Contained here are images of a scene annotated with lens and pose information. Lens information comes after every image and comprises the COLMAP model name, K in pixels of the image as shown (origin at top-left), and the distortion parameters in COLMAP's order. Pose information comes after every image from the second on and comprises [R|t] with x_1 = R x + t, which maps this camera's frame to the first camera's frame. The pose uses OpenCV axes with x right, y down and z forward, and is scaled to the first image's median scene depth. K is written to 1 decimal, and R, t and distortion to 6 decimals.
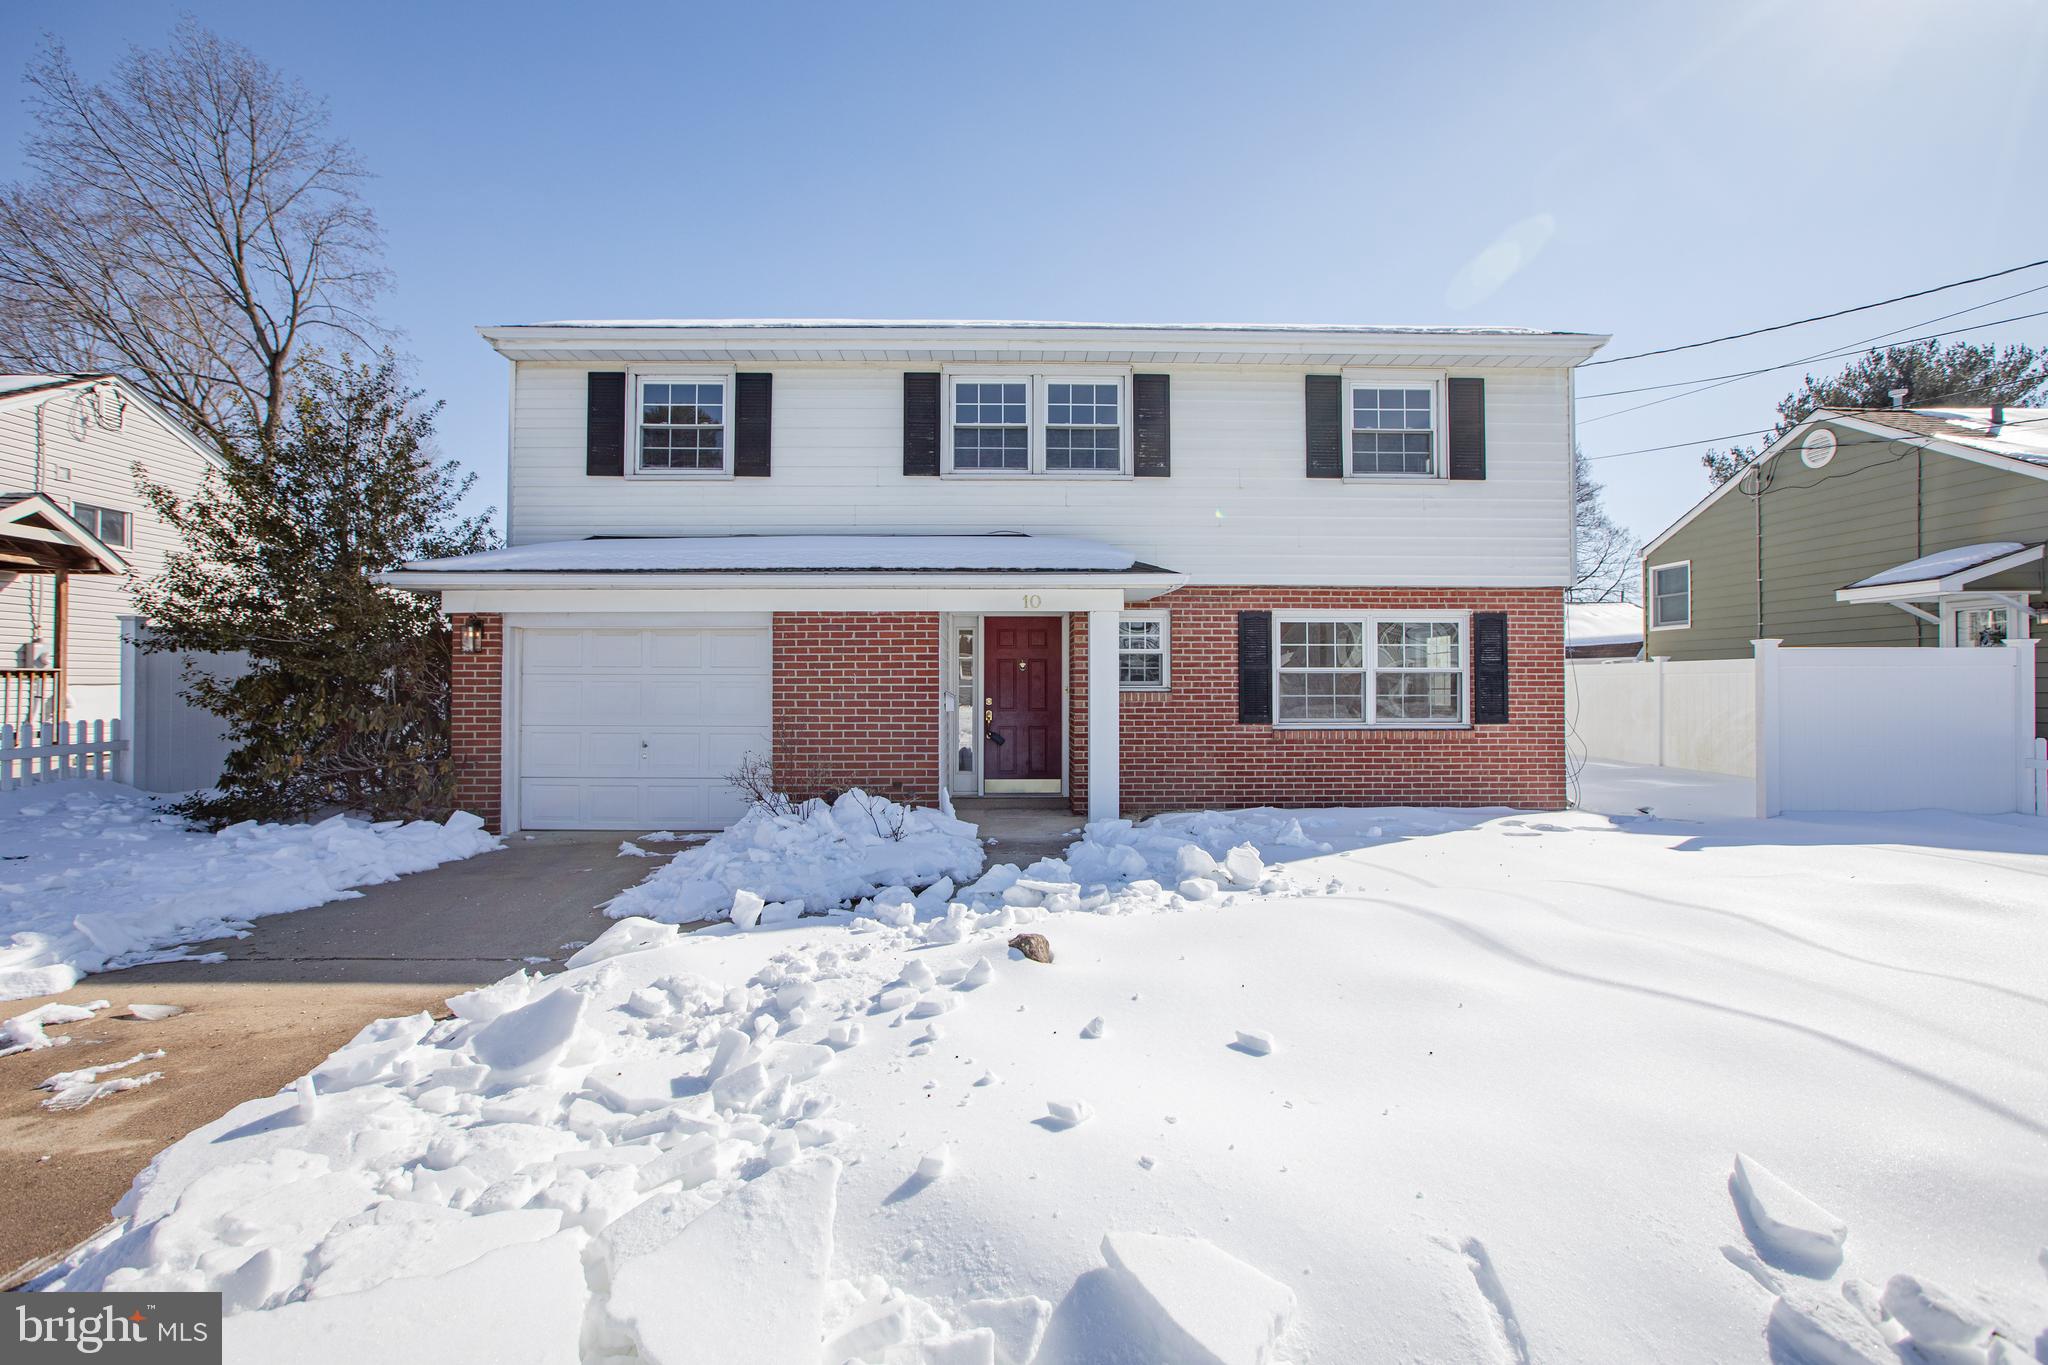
lens RADIAL K [[946.6, 0, 1027.1], [0, 946.6, 669.7], [0, 0, 1]] dist [-0.033076, 0.022122]
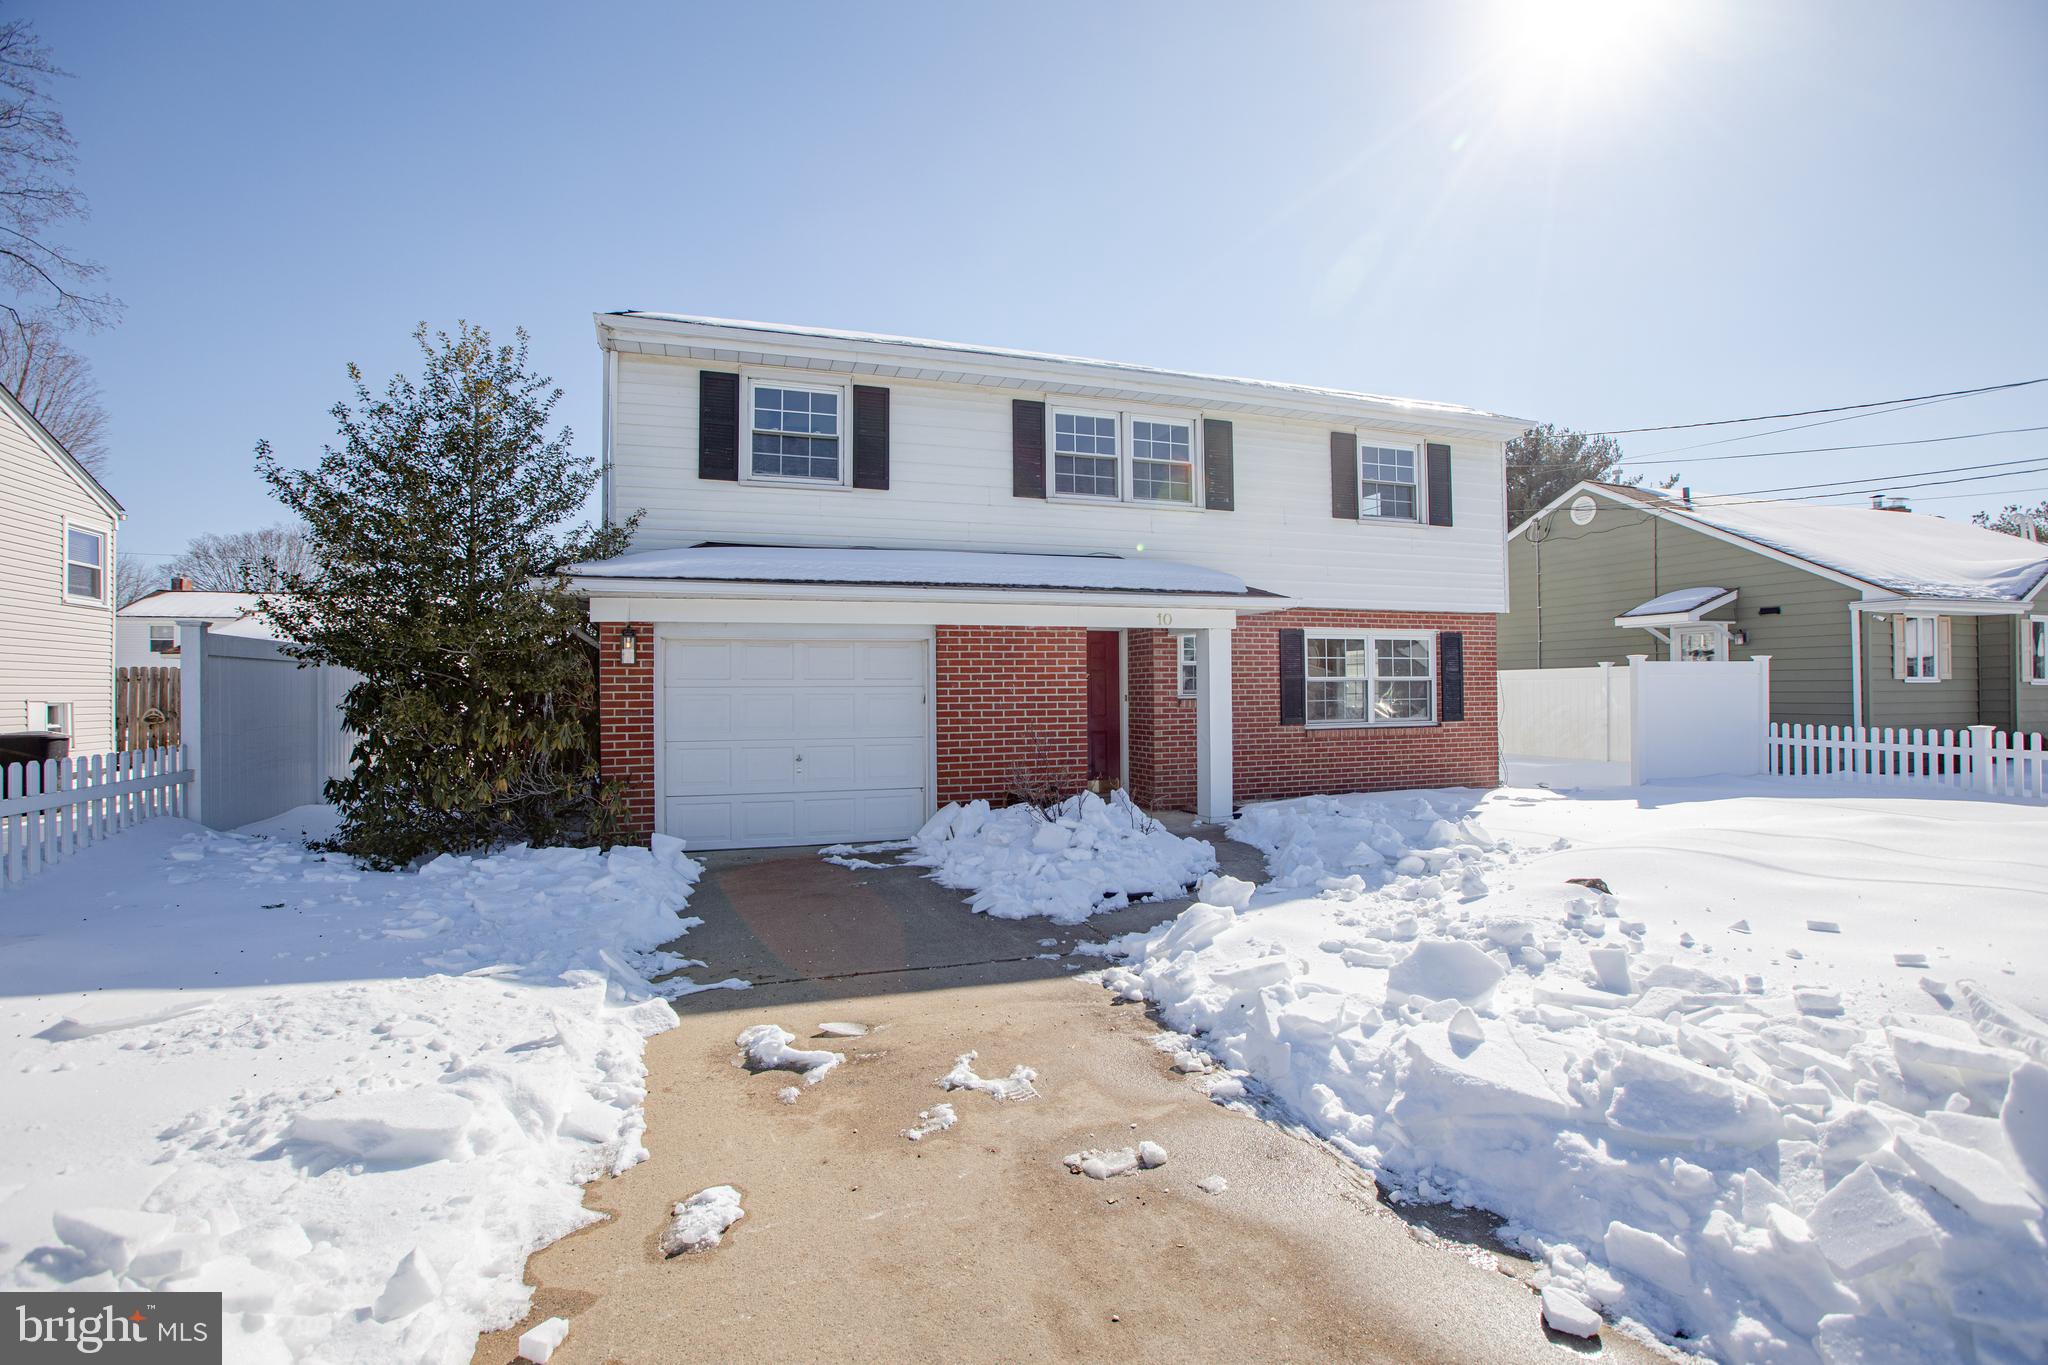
lens RADIAL K [[938.8, 0, 1024.0], [0, 938.8, 682.5], [0, 0, 1]] dist [-0.052928, 0.020784]
pose [[0.951313, -0.005991, 0.308167, -0.440576], [0.004870, 0.999978, 0.004407, -0.002411], [-0.308187, -0.002692, 0.951322, 0.000100]]
